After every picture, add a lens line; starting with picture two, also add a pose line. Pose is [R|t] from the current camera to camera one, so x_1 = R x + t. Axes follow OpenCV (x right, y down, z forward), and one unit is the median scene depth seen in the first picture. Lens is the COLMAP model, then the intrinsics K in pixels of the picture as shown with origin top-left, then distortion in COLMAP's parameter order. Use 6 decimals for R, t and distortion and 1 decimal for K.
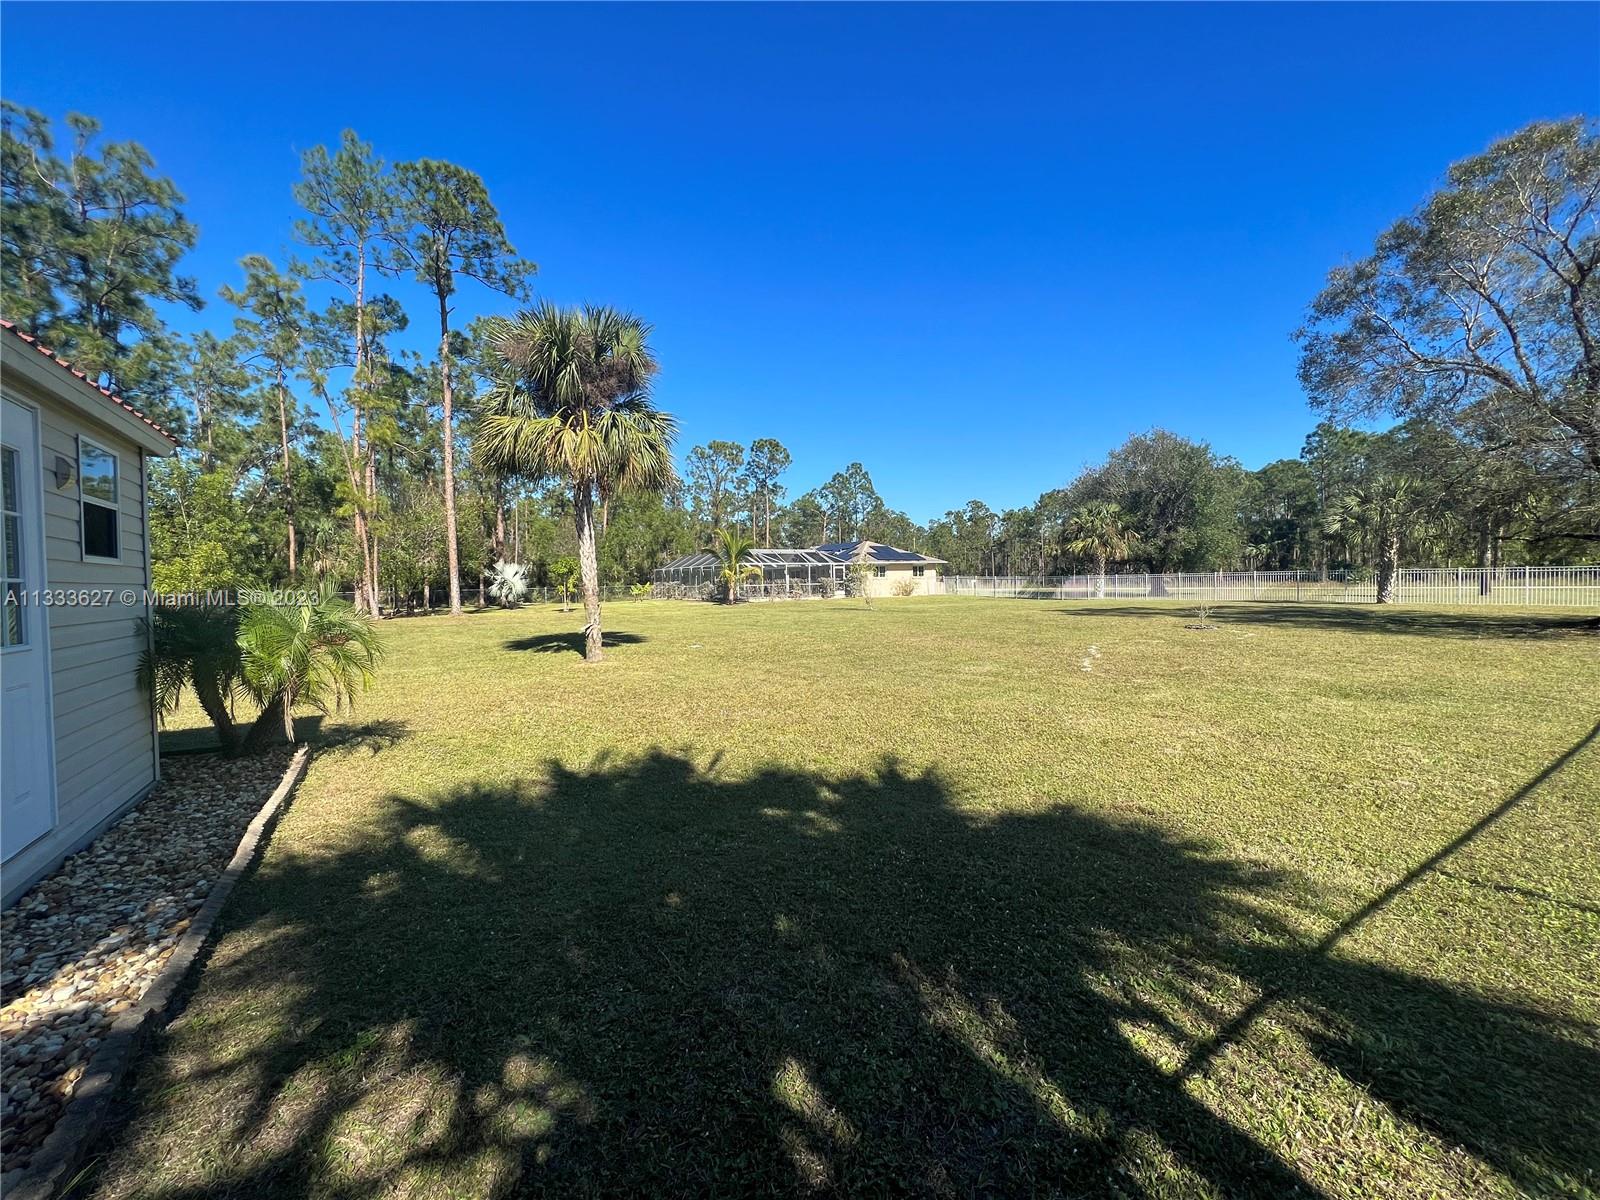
lens RADIAL K [[644.5, 0, 800.0], [0, 644.5, 600.0], [0, 0, 1]] dist [0.000347, 0.000296]
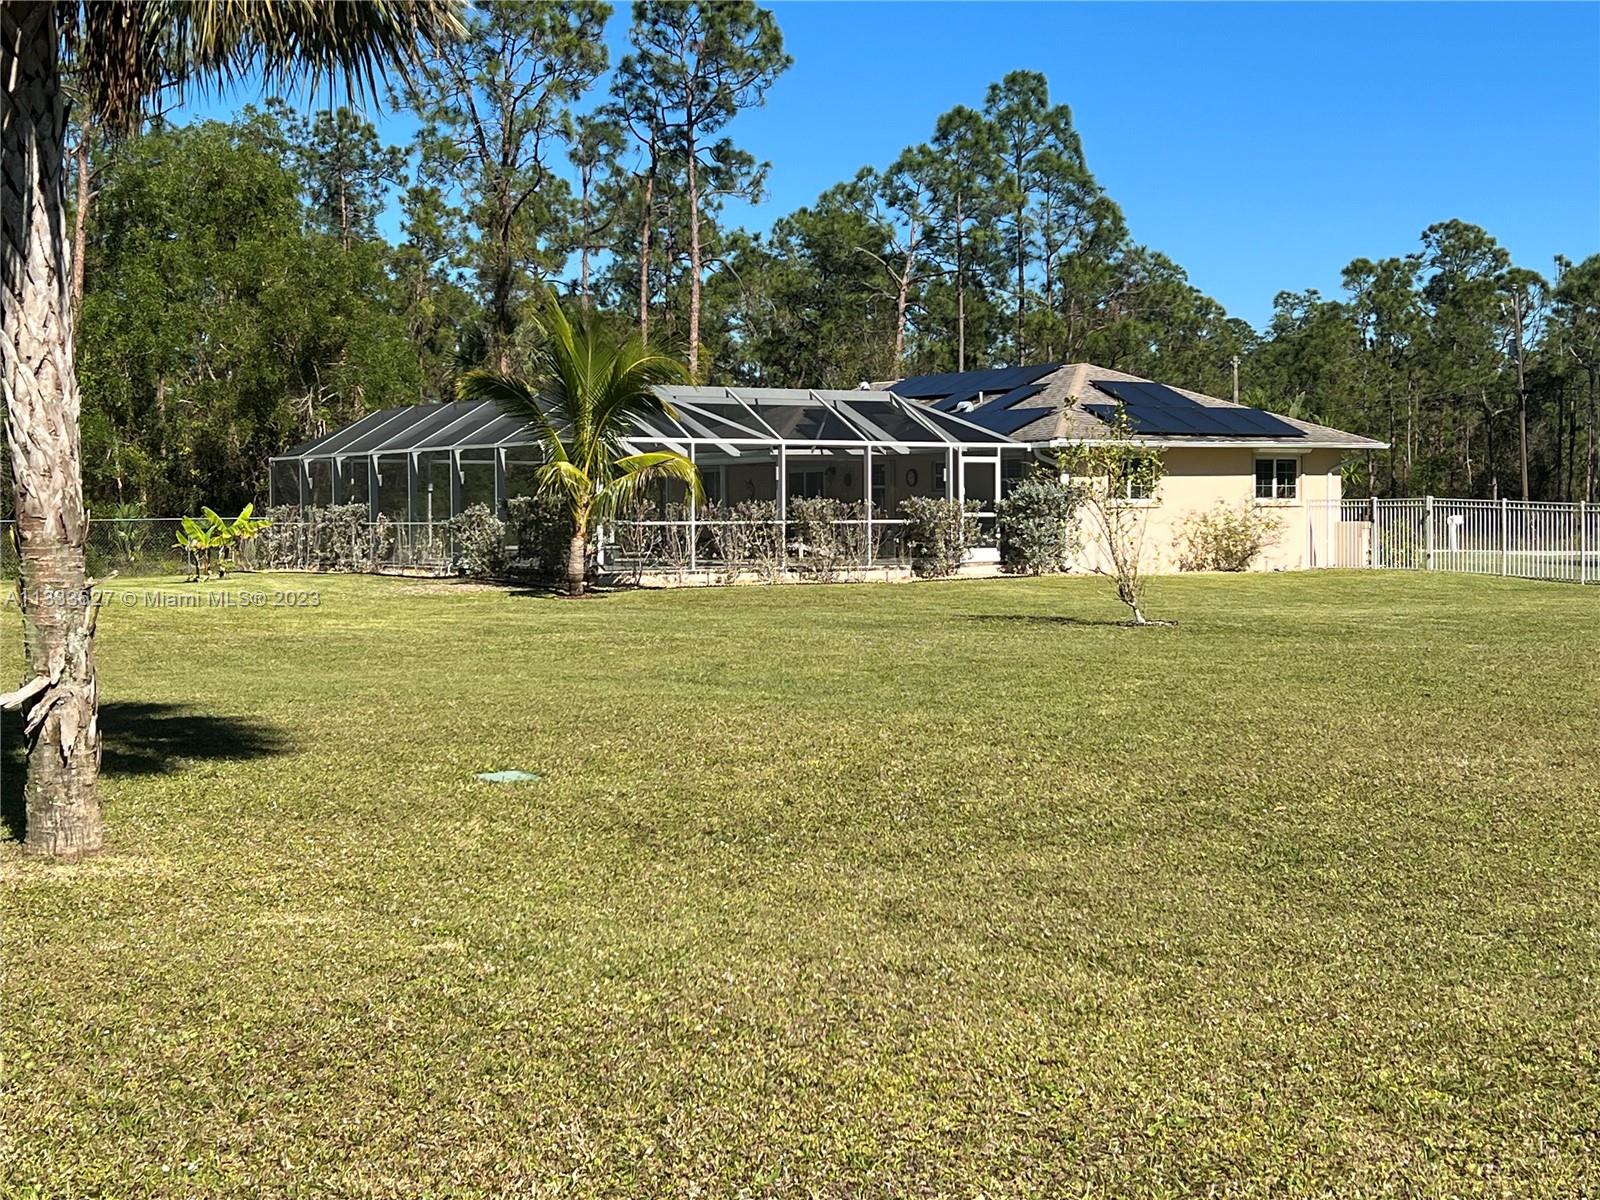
lens RADIAL K [[2303.5, 0, 800.0], [0, 2303.5, 600.0], [0, 0, 1]] dist [0.132036, -0.036851]
pose [[0.999836, 0.015094, 0.010019, -0.018477], [-0.015173, 0.999854, 0.007872, 0.000356], [-0.009899, -0.008023, 0.999919, 0.049021]]
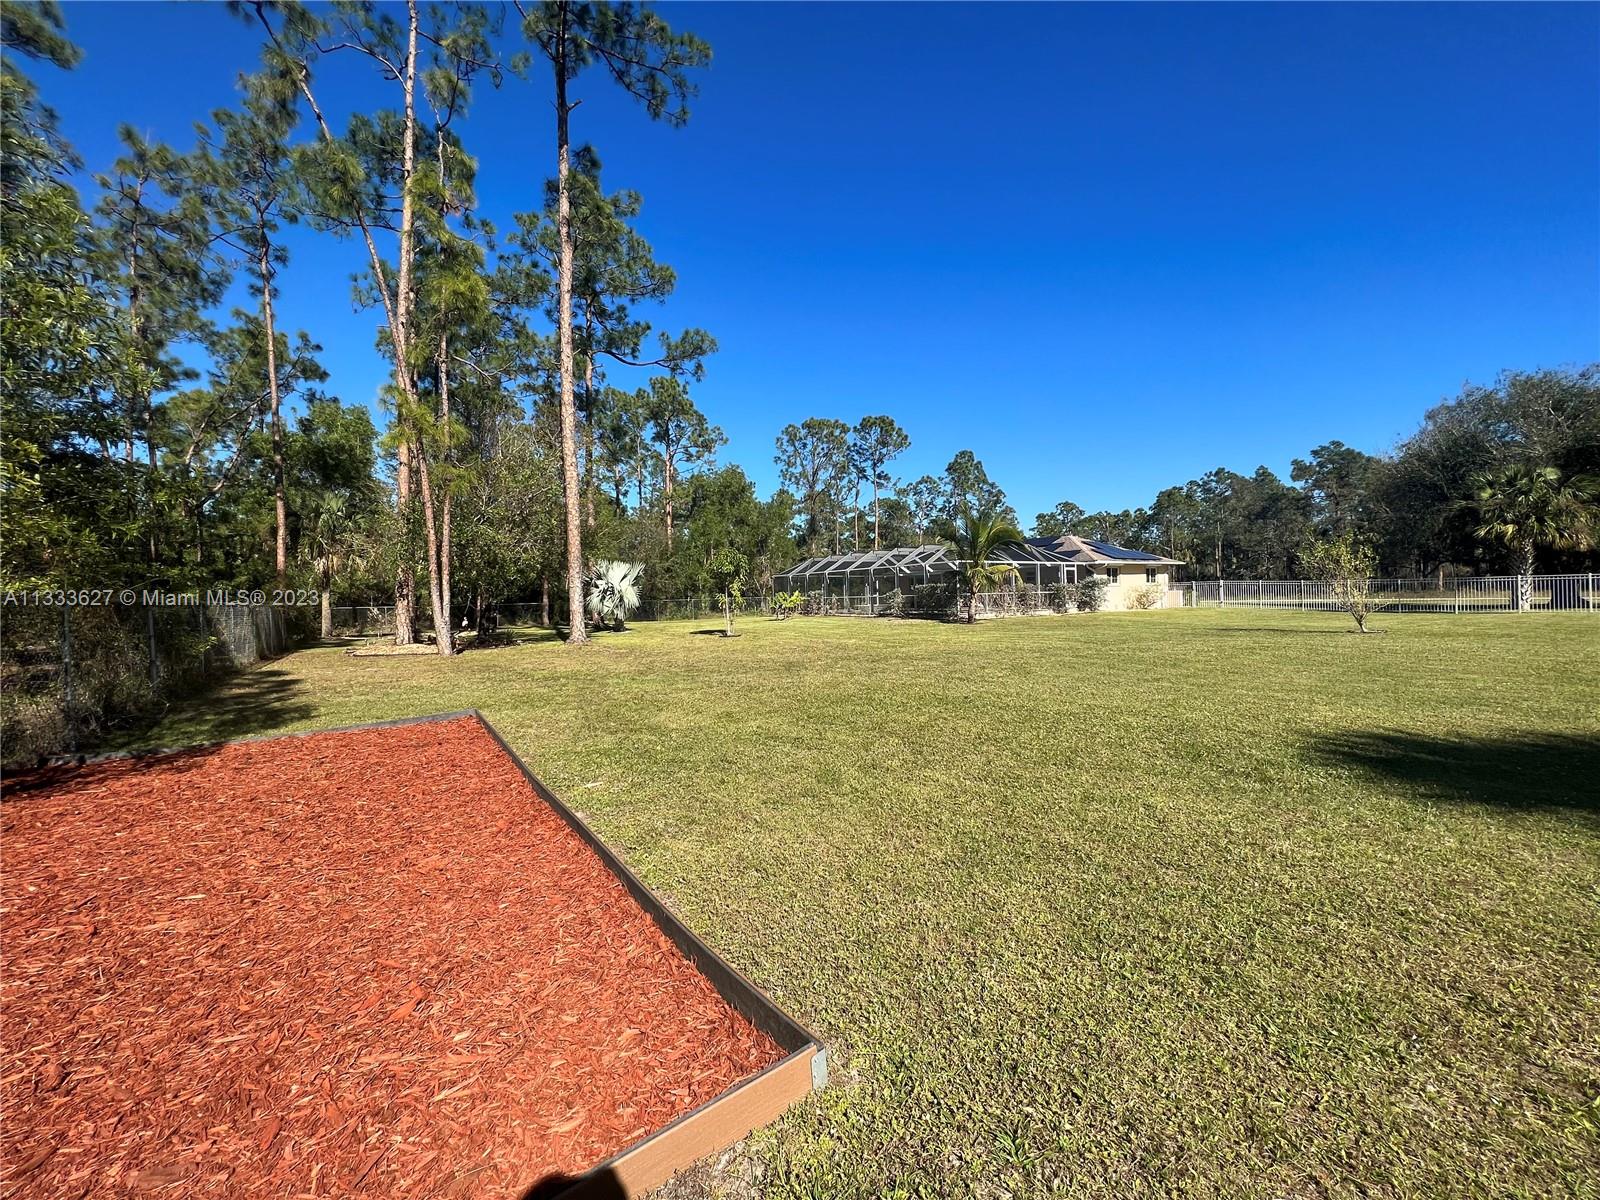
lens RADIAL K [[644.5, 0, 800.0], [0, 644.5, 600.0], [0, 0, 1]] dist [0.000347, 0.000296]
pose [[0.999852, -0.003817, 0.016798, -0.209257], [0.004245, 0.999664, -0.025553, 0.000078], [-0.016695, 0.025621, 0.999532, 0.261022]]
